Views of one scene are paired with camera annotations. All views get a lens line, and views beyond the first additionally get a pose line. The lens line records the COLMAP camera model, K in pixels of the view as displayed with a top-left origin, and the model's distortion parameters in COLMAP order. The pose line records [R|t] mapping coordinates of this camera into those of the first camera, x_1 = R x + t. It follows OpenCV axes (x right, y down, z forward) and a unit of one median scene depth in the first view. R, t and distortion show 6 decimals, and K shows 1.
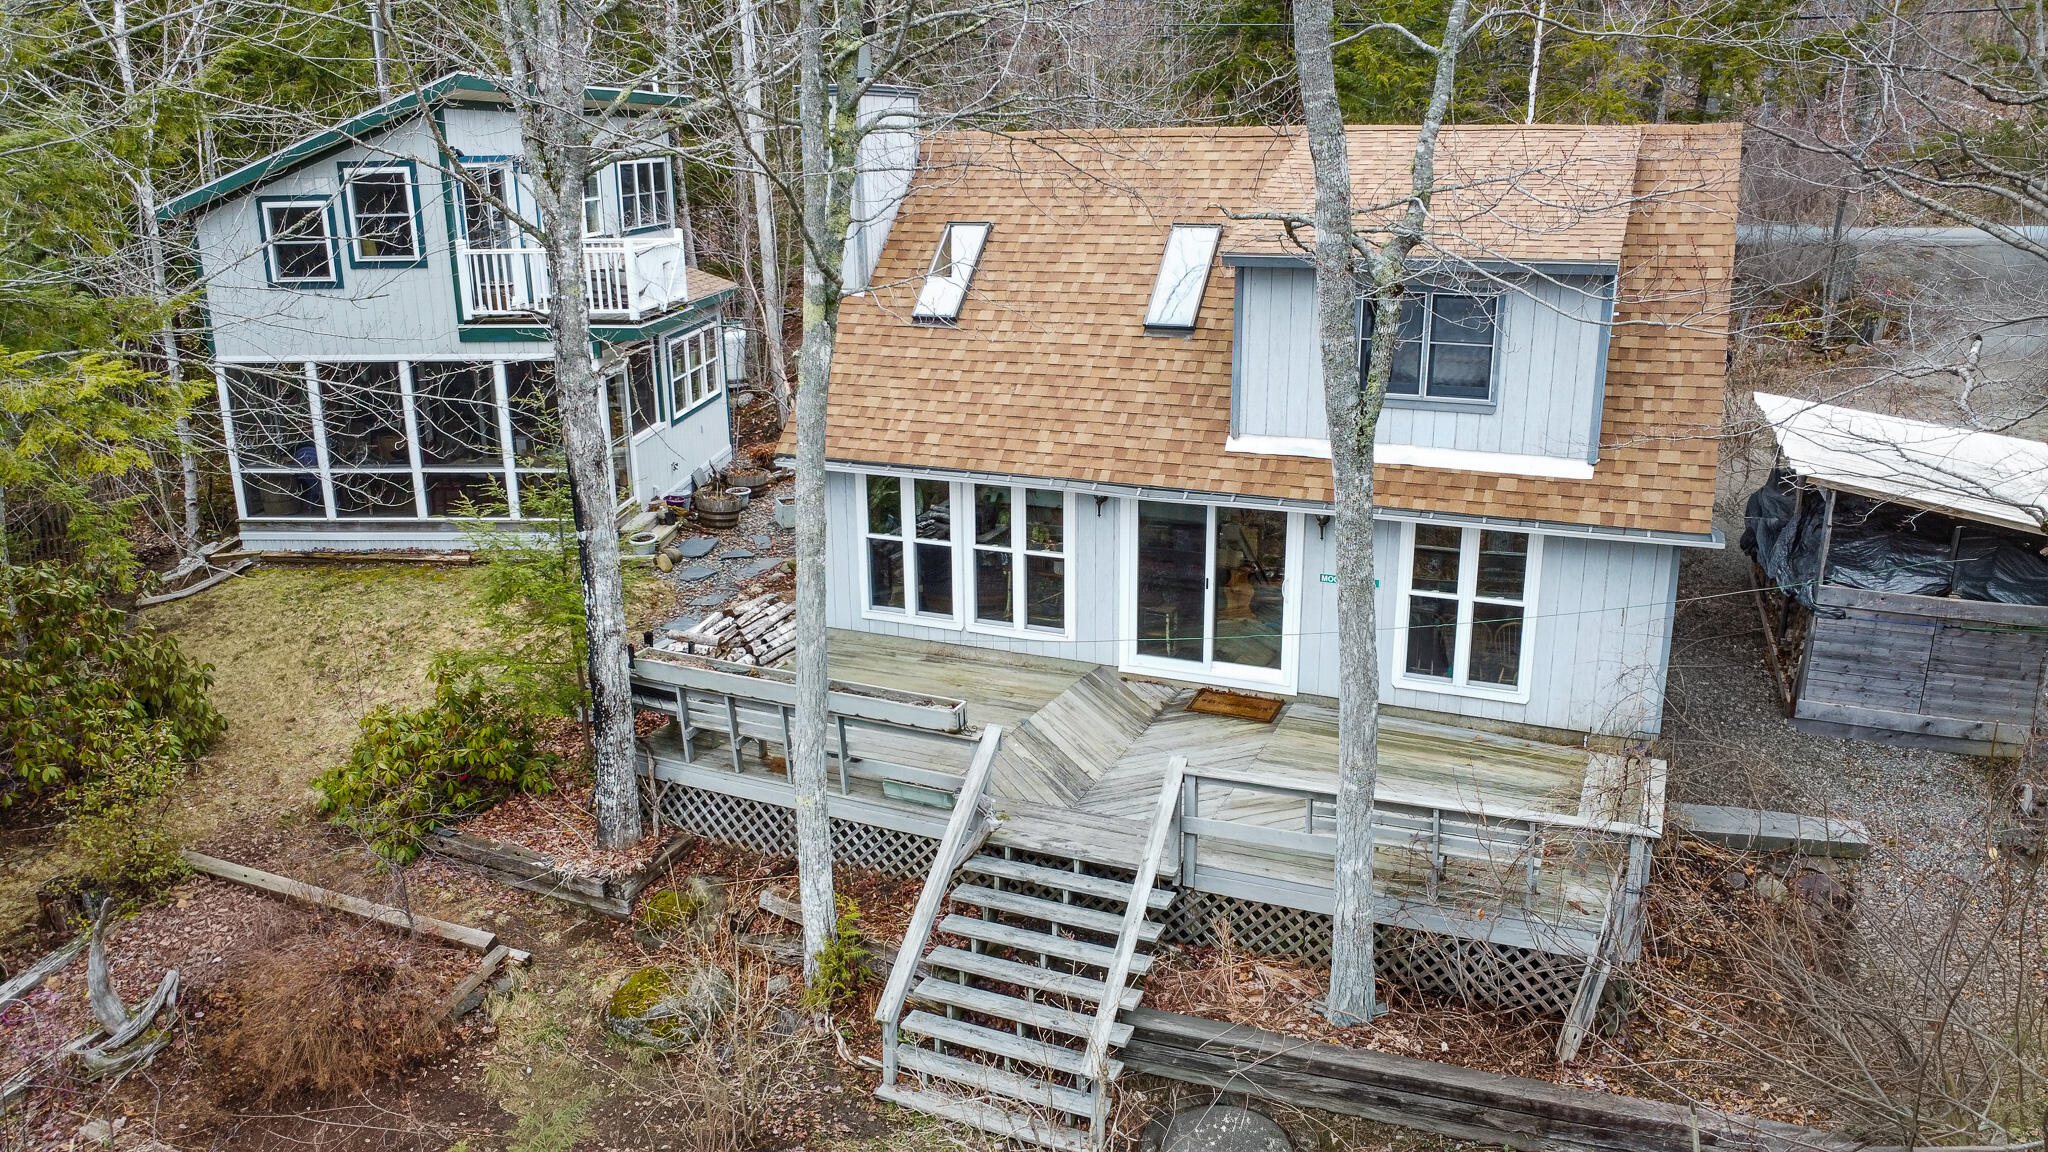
lens RADIAL K [[1480.3, 0, 1007.8], [0, 1480.3, 569.8], [0, 0, 1]] dist [-0.023365, -0.017385]
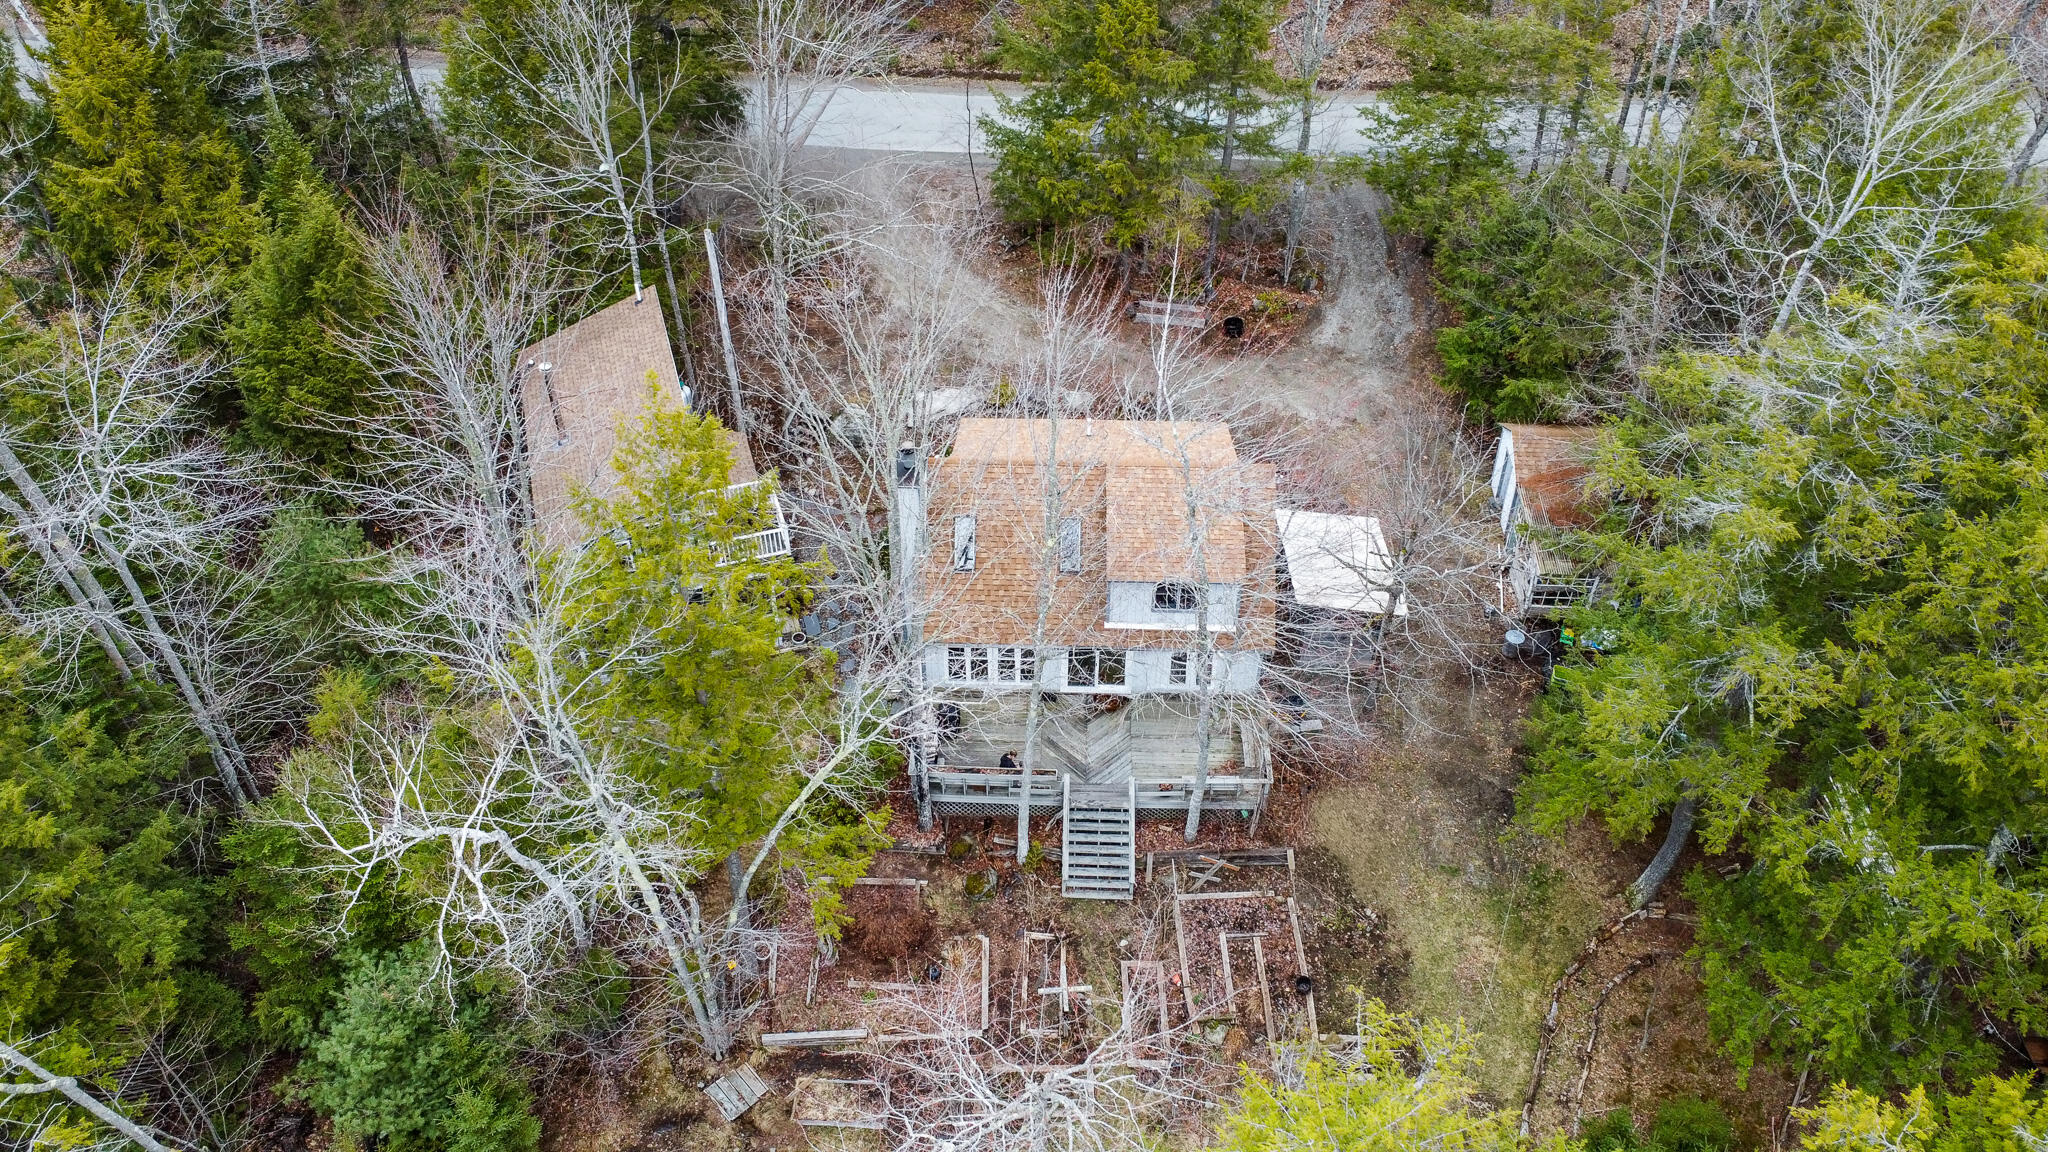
lens RADIAL K [[1480.3, 0, 1007.8], [0, 1480.3, 569.8], [0, 0, 1]] dist [-0.023365, -0.017385]
pose [[0.926190, -0.238324, 0.292188, -0.729692], [0.091035, 0.893331, 0.440083, -1.296694], [-0.365903, -0.381001, 0.849090, -1.093407]]
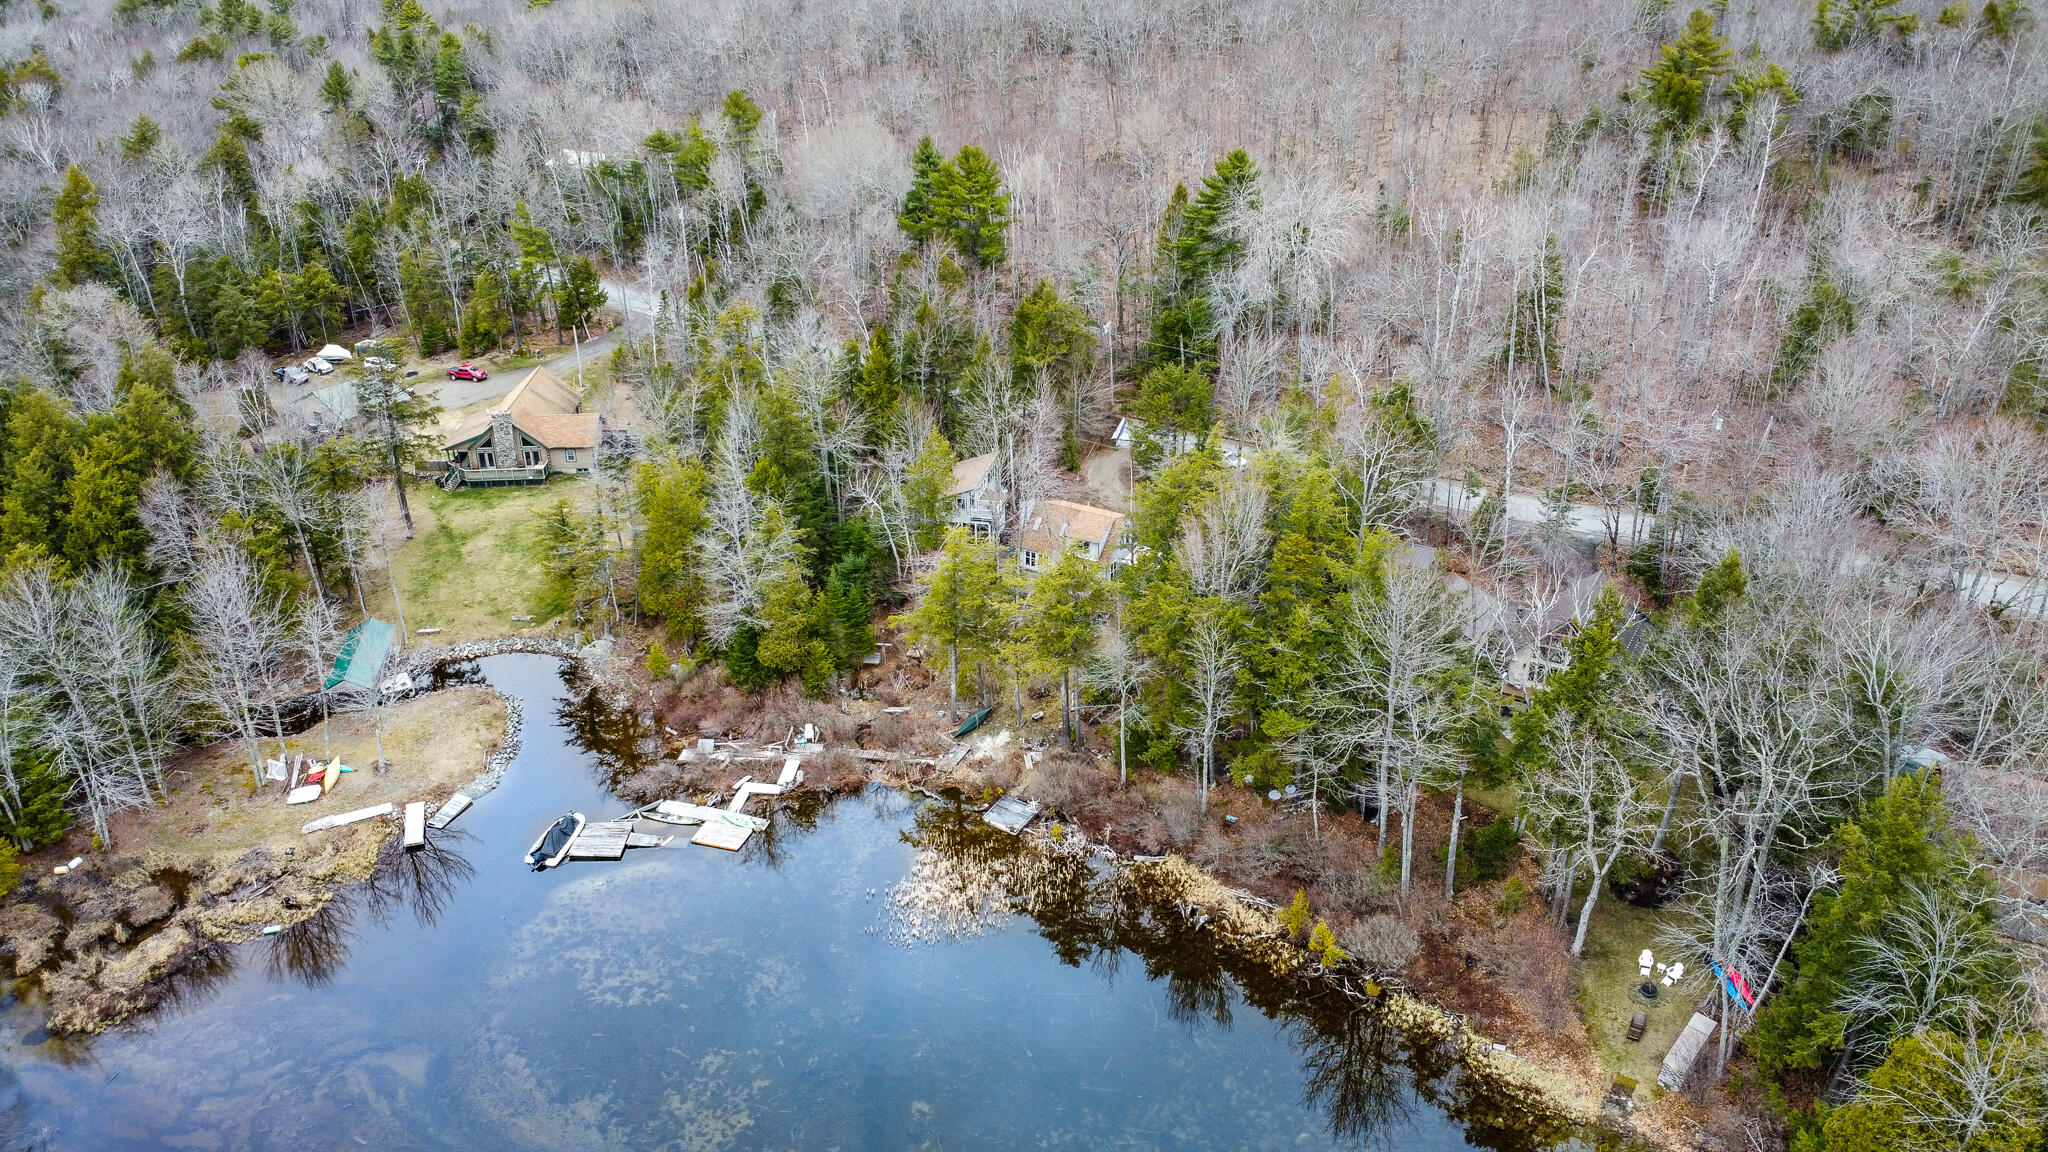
lens RADIAL K [[1480.3, 0, 1007.8], [0, 1480.3, 569.8], [0, 0, 1]] dist [-0.023365, -0.017385]
pose [[0.988992, 0.063925, -0.133445, 0.978152], [-0.041951, 0.985995, 0.161415, -1.372558], [0.141895, -0.154040, 0.977823, -7.601955]]
